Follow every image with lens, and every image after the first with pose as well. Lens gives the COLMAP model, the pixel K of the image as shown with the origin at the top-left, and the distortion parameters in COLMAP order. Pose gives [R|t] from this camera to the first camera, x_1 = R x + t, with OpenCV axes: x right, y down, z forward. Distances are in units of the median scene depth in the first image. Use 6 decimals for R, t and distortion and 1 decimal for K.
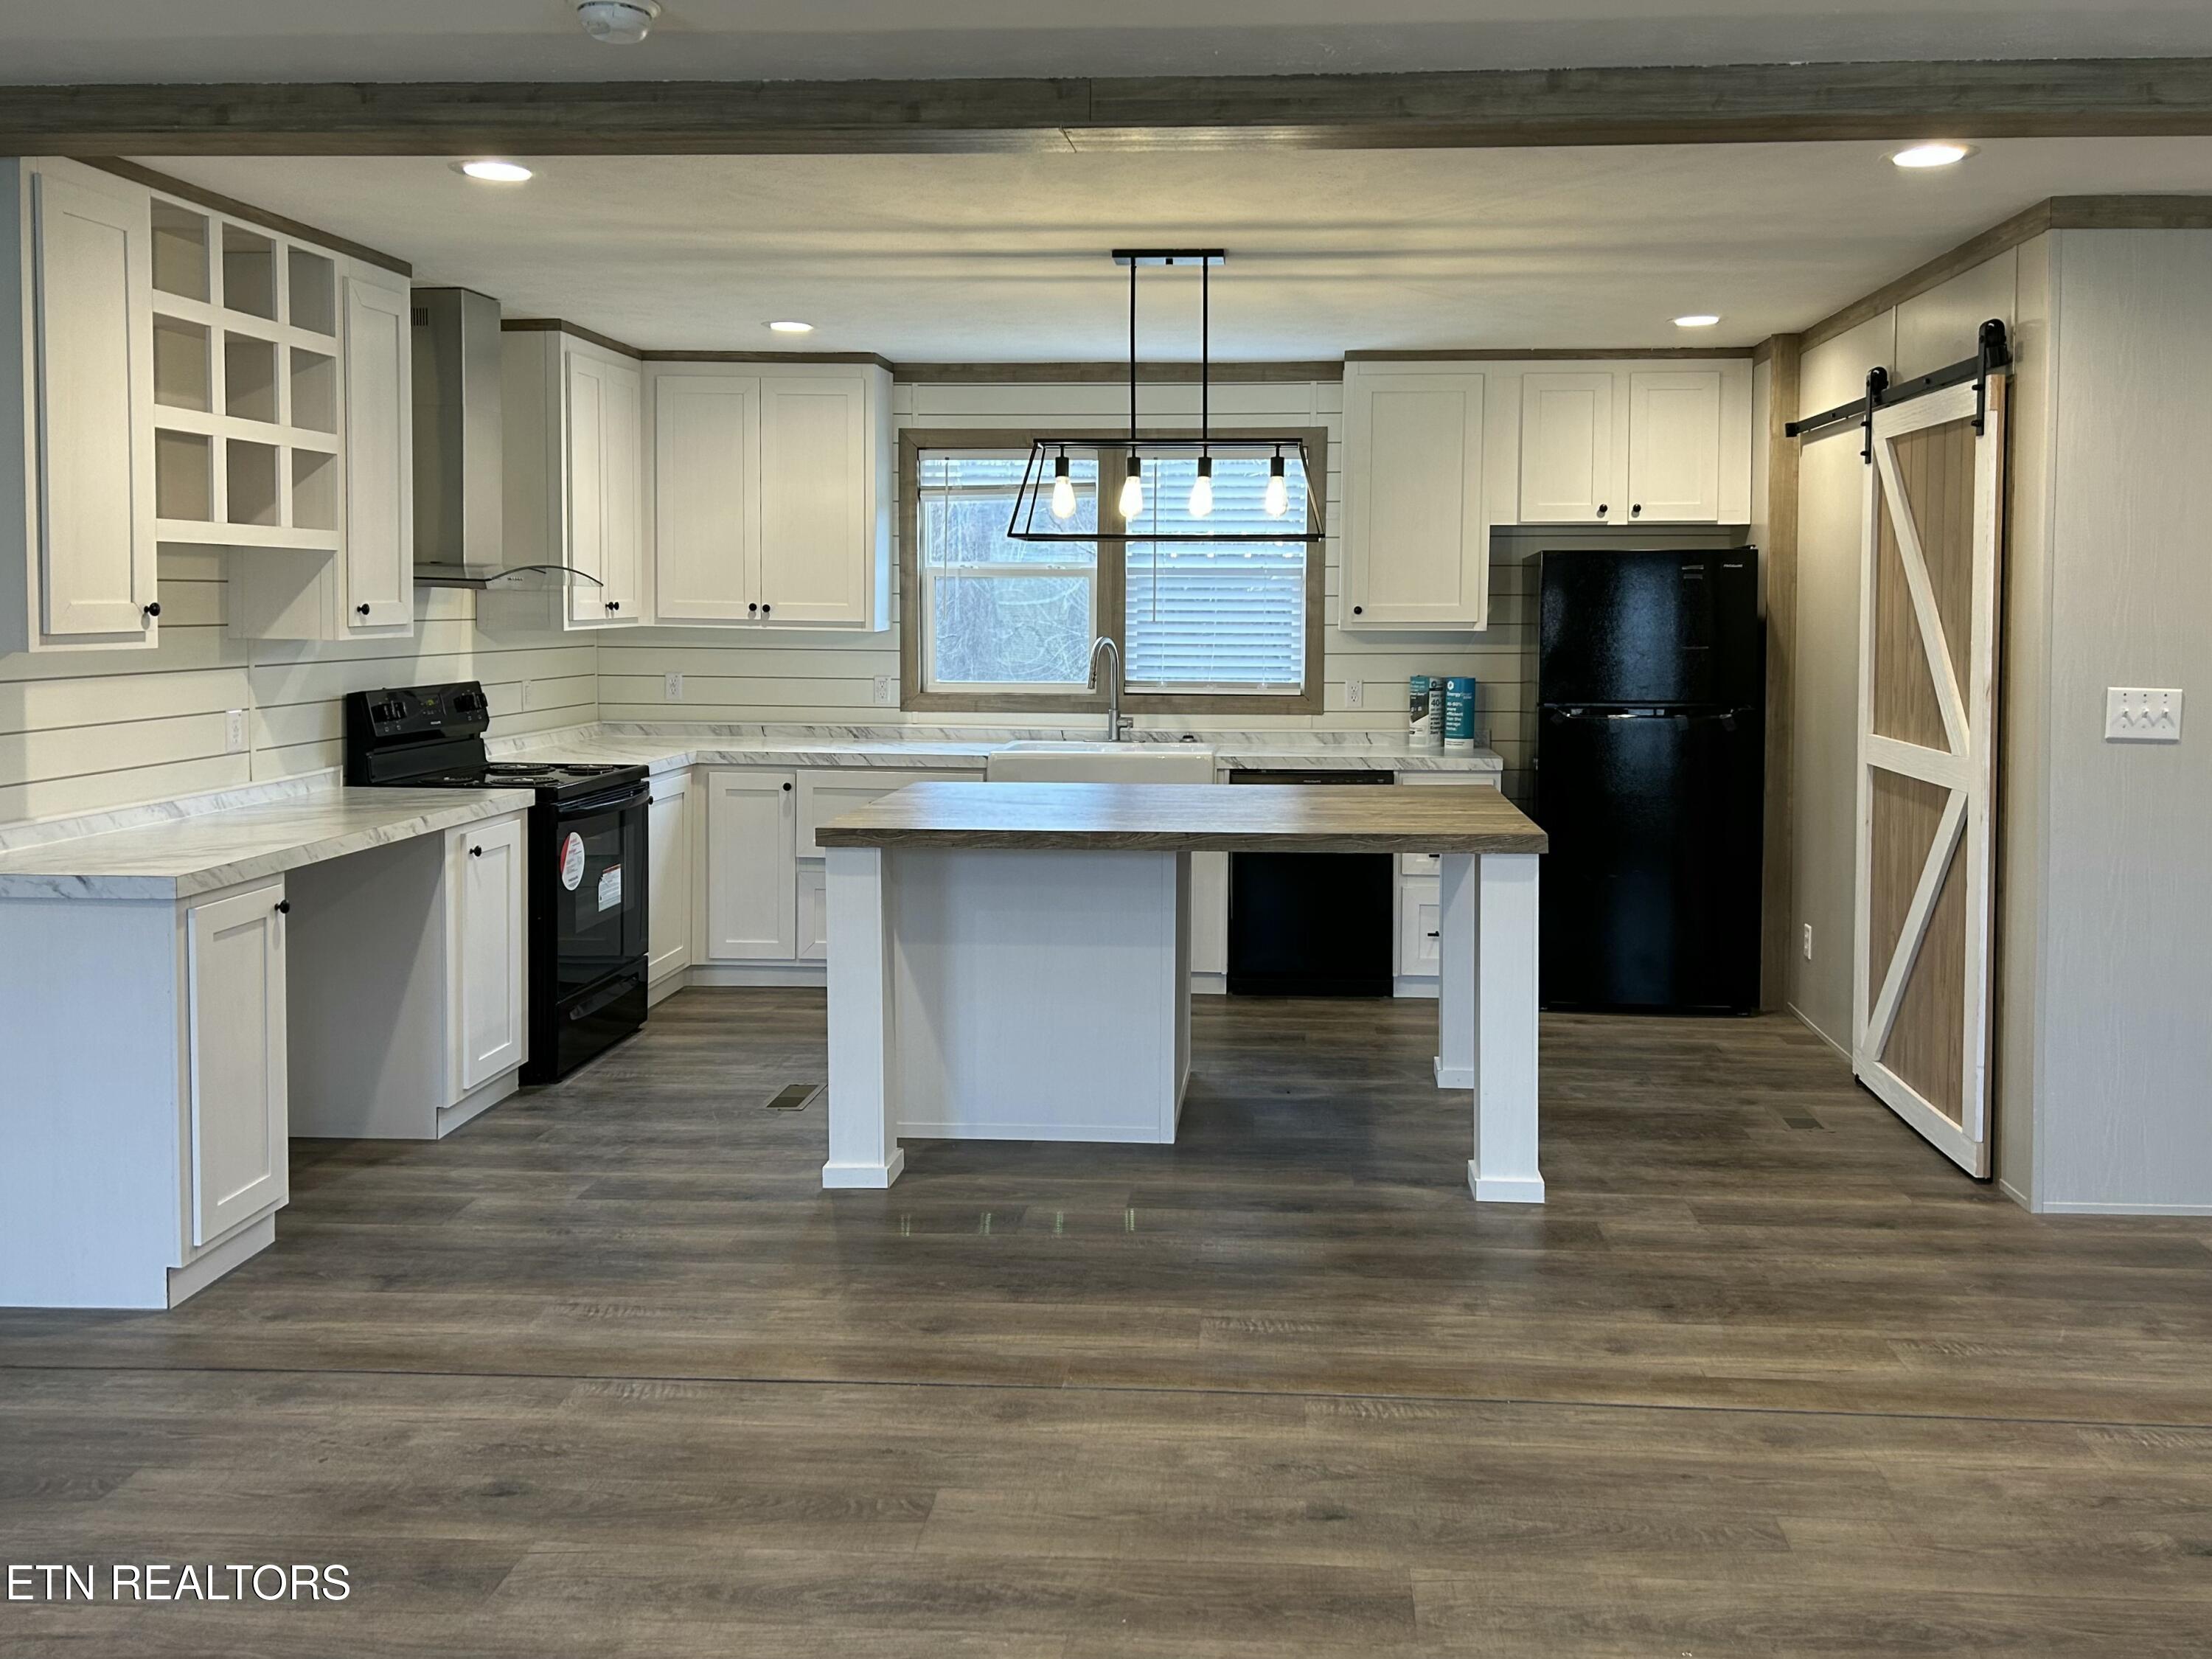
lens RADIAL K [[1783.2, 0, 1198.4], [0, 1783.2, 677.0], [0, 0, 1]] dist [0.029061, -0.014532]
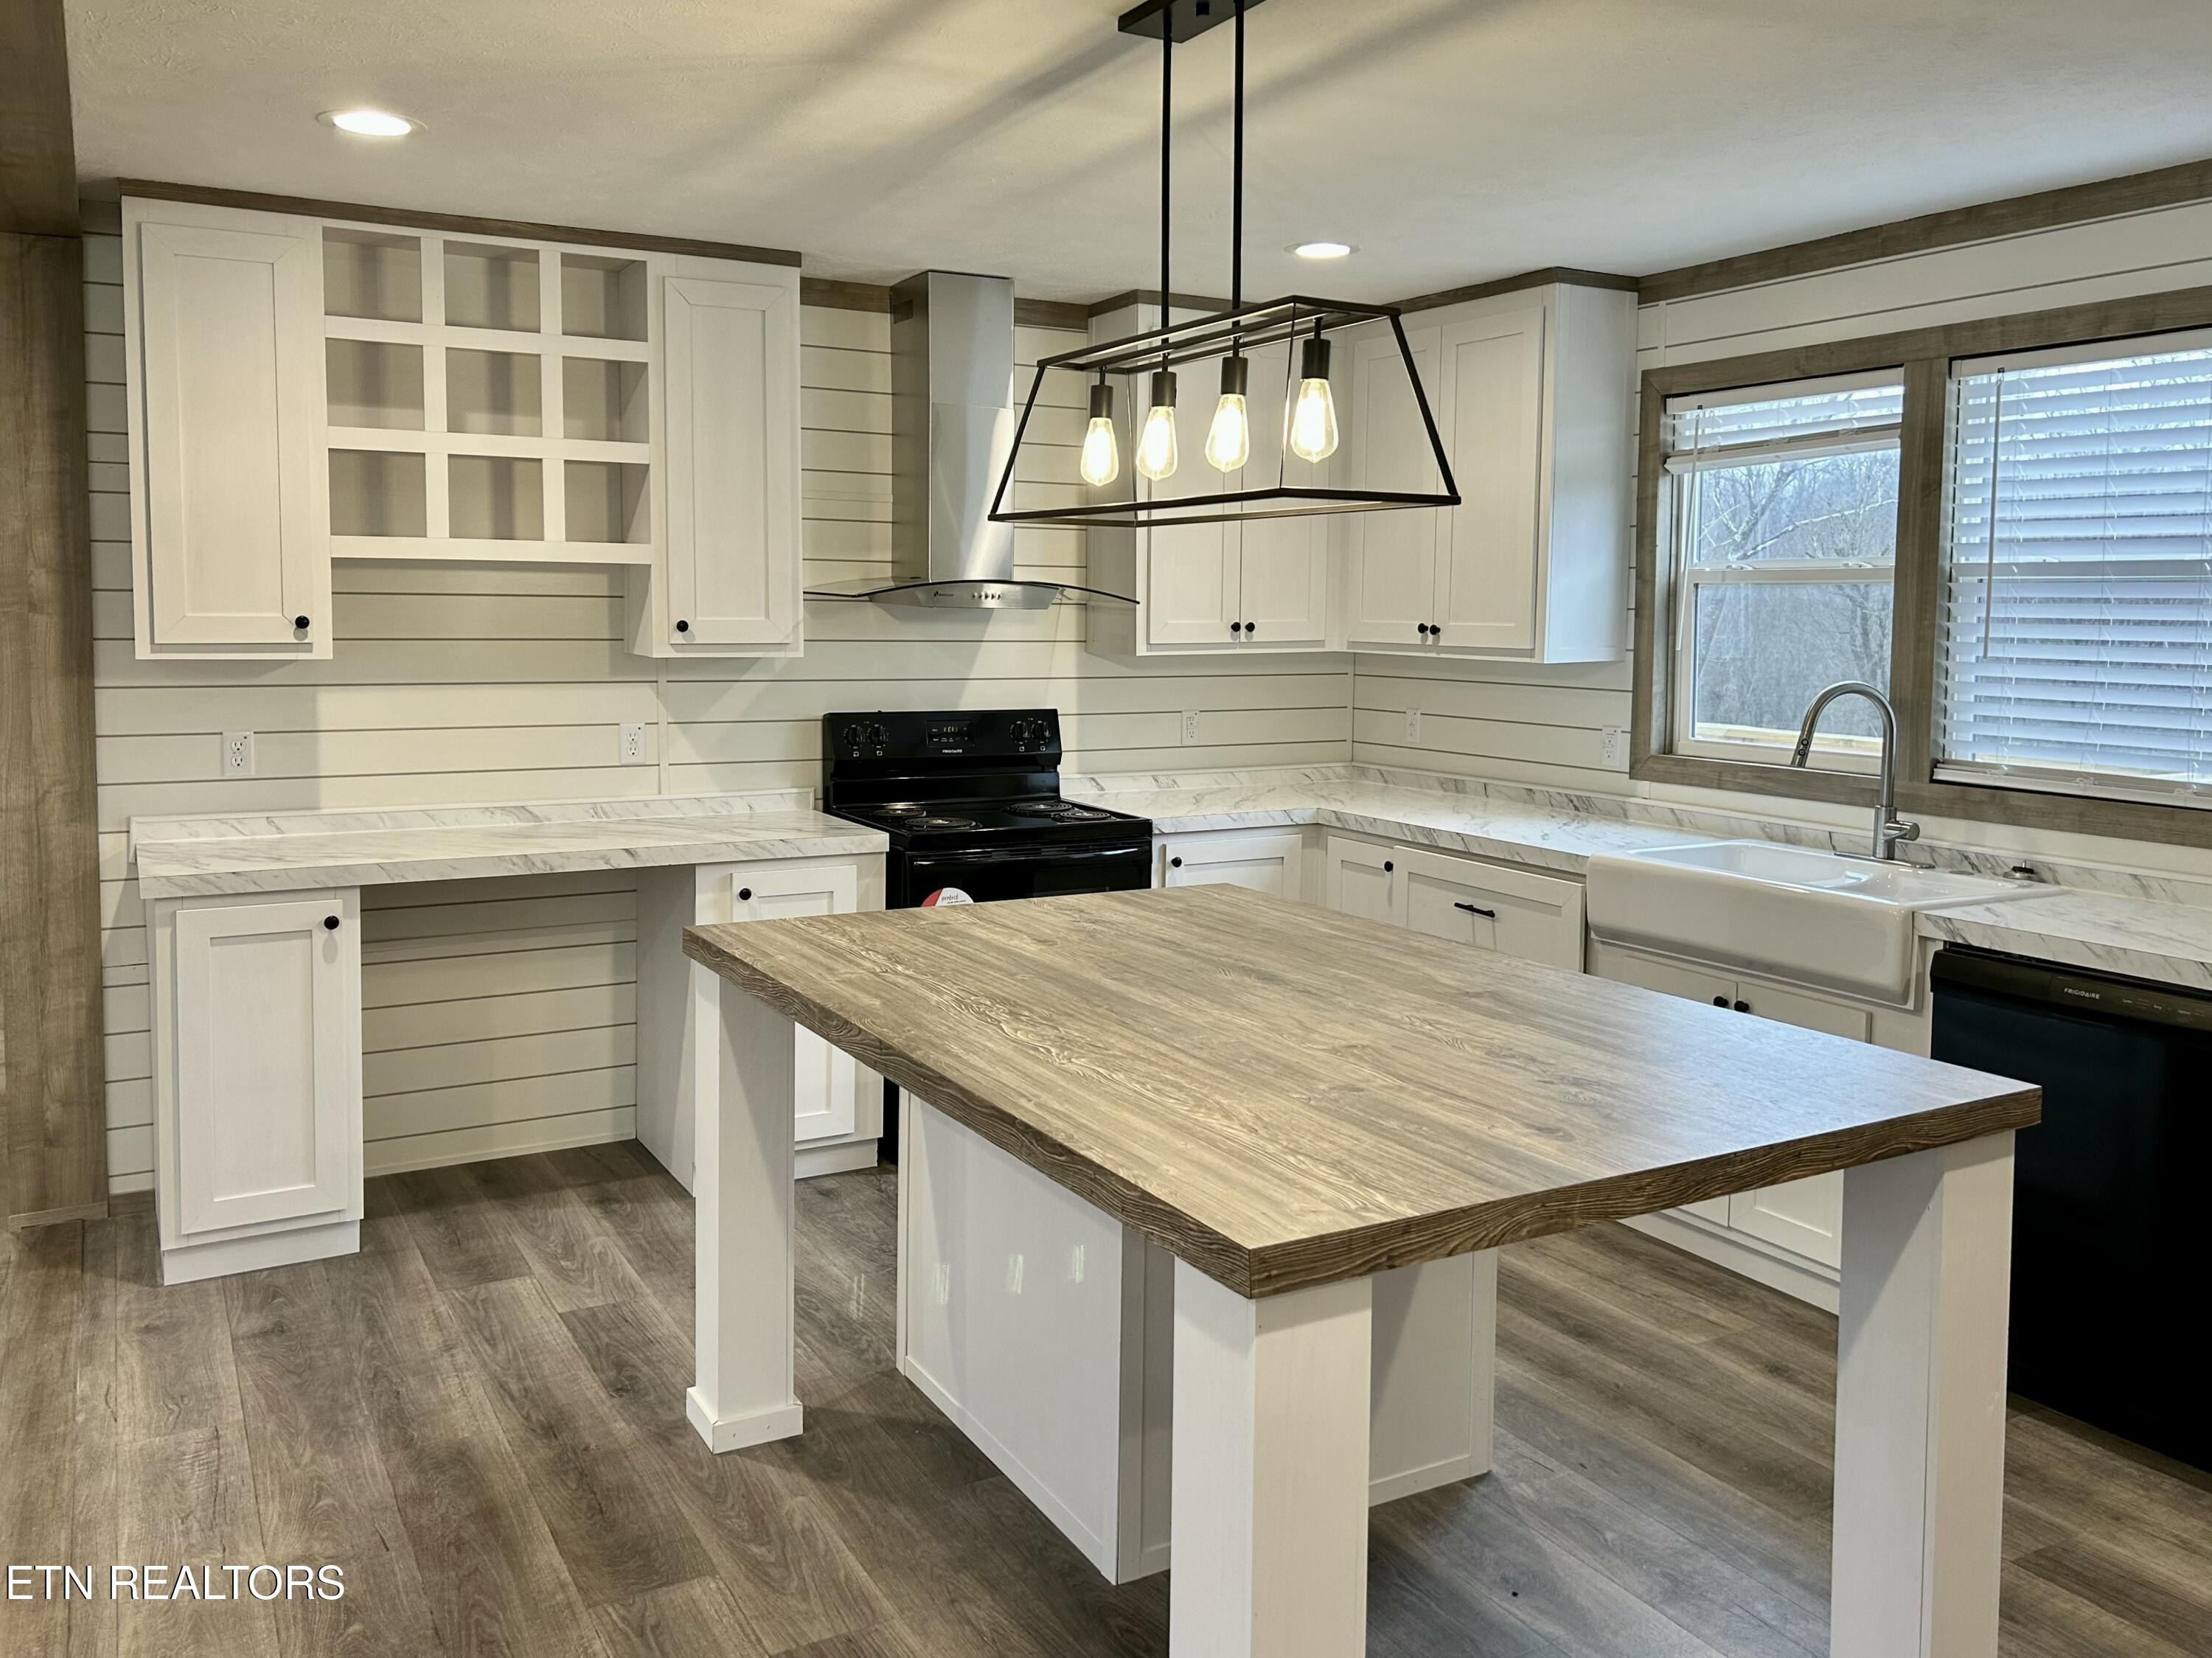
lens RADIAL K [[1715.8, 0, 1087.7], [0, 1715.8, 707.4], [0, 0, 1]] dist [0.011988, -0.006980]
pose [[0.536308, 0.048973, -0.842601, 0.413398], [-0.041125, 0.998646, 0.031867, -0.031395], [0.843020, 0.017562, 0.537595, 0.679111]]
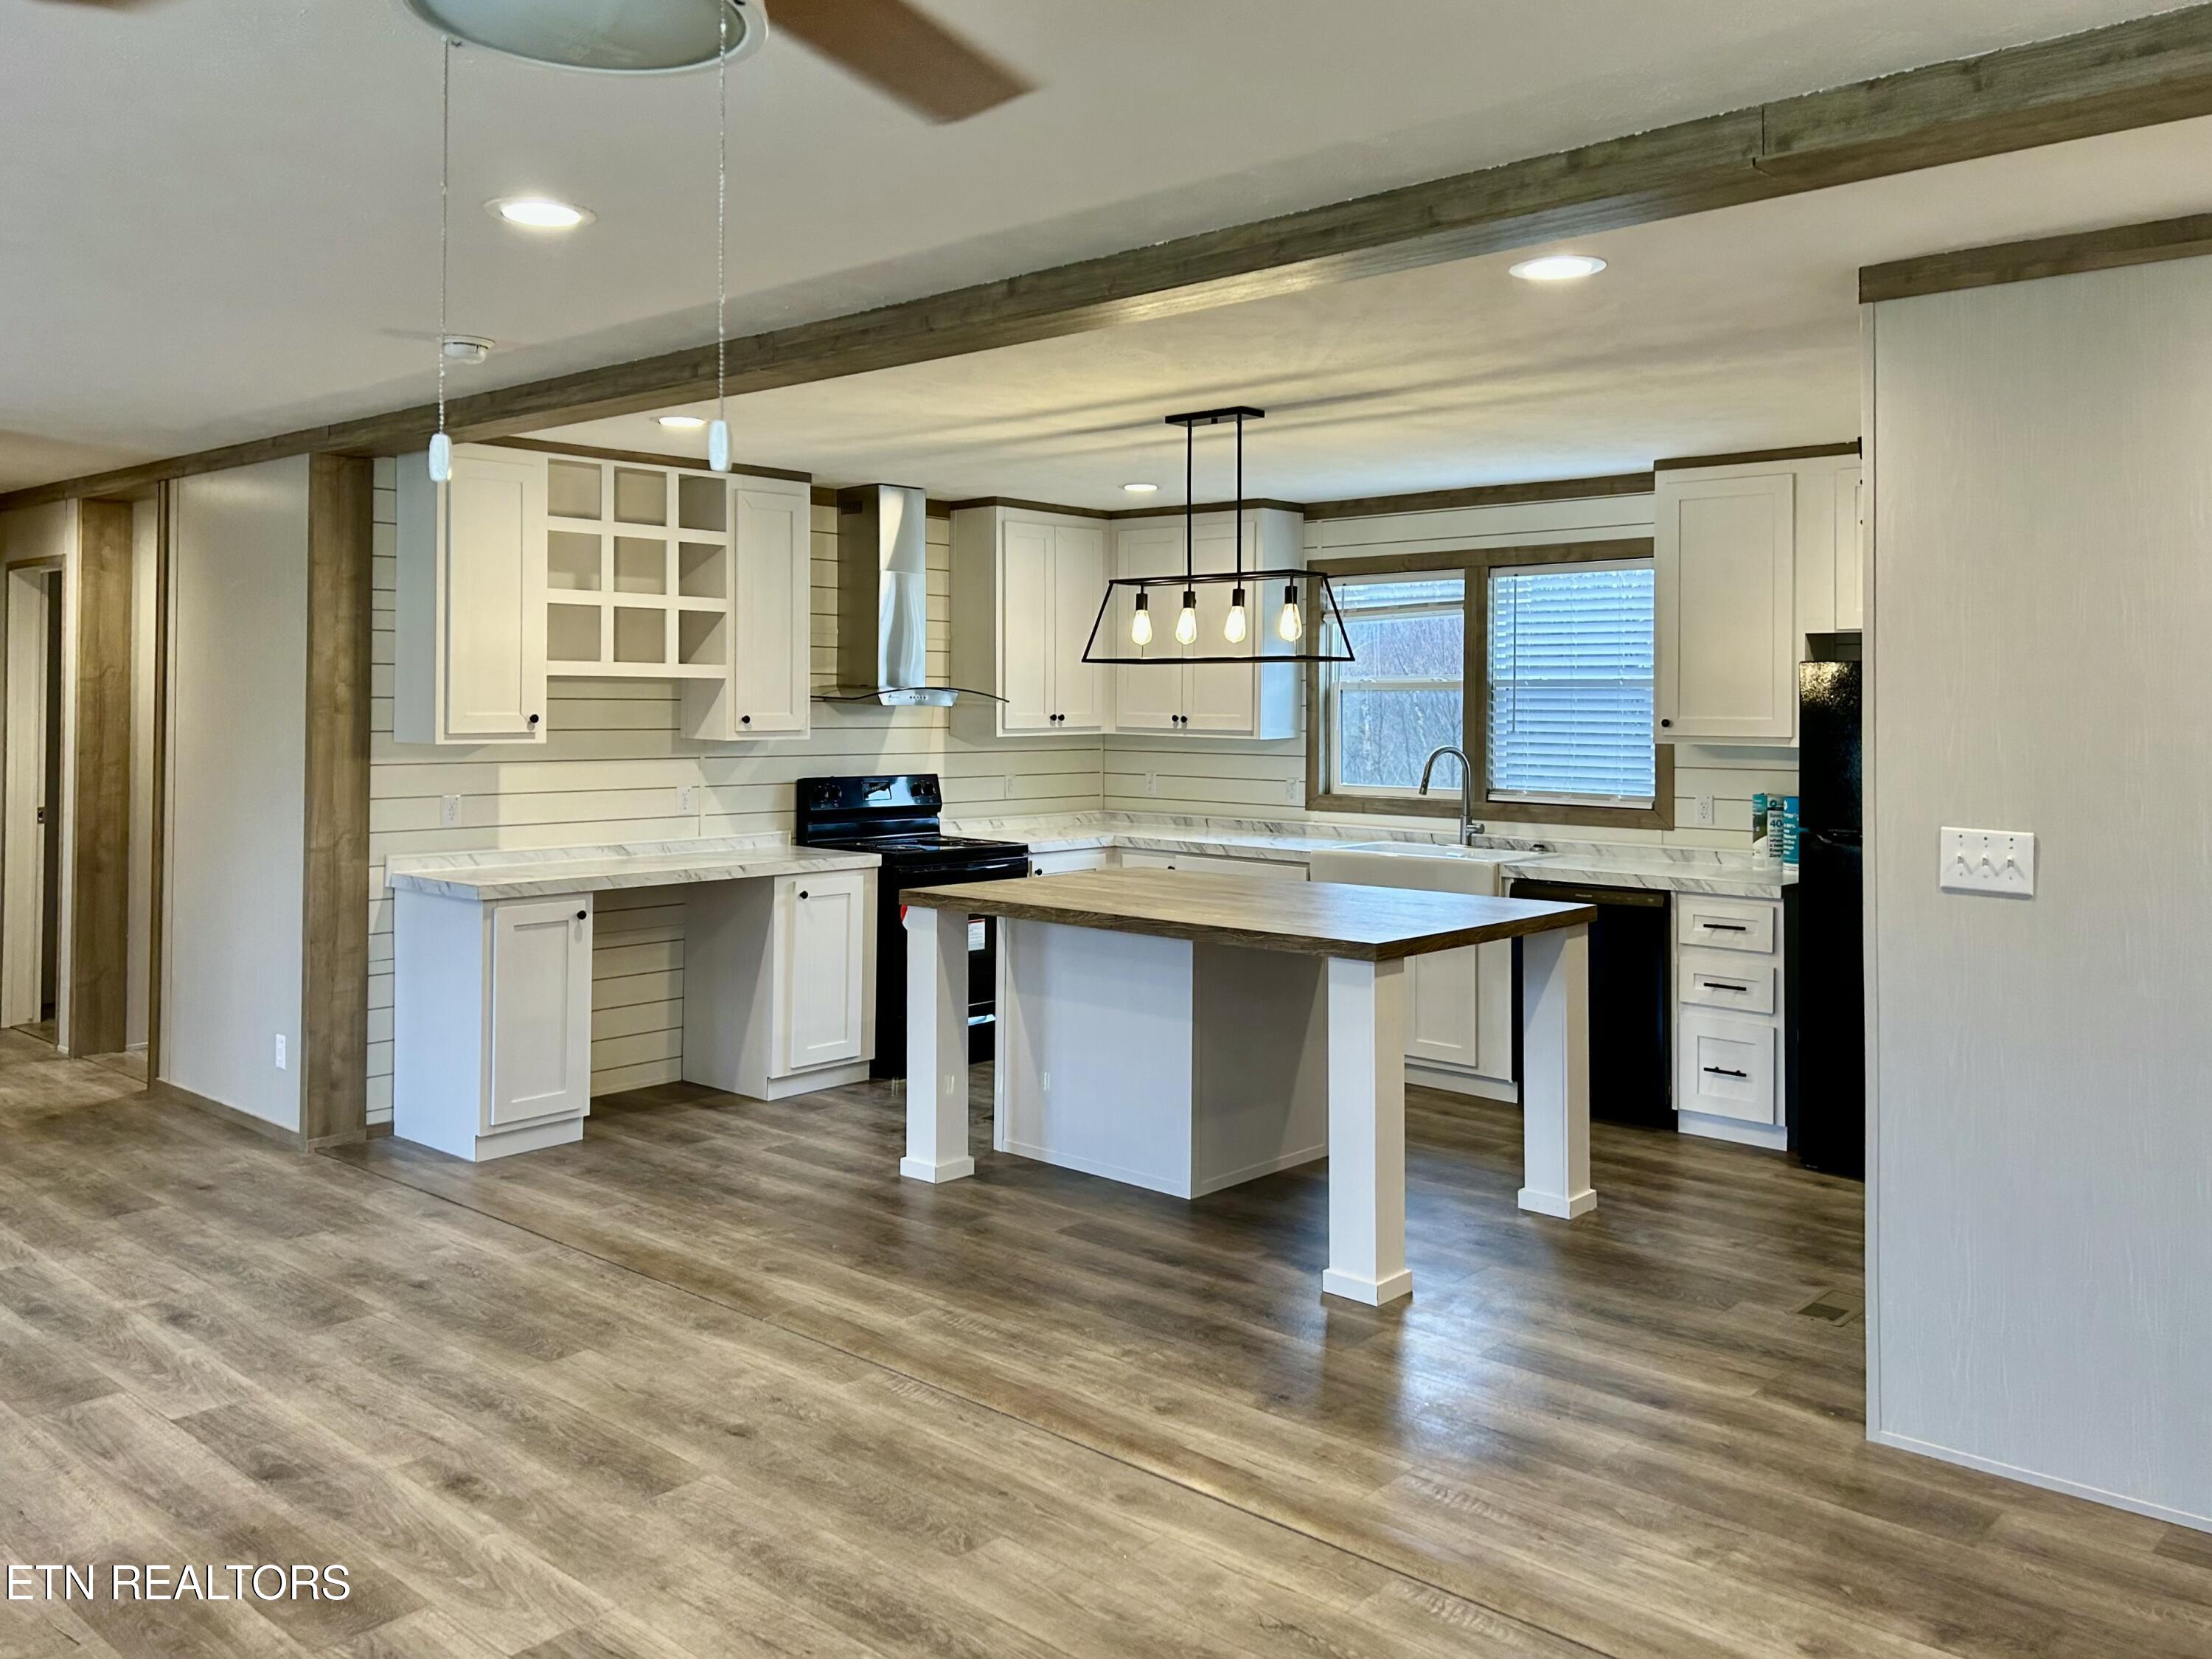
lens RADIAL K [[1752.9, 0, 1104.4], [0, 1752.9, 669.0], [0, 0, 1]] dist [0.058341, -0.049900]
pose [[0.778548, -0.012732, -0.627456, 0.625940], [-0.027355, 0.998156, -0.054195, -0.008984], [0.626989, 0.059357, 0.776763, 0.086051]]
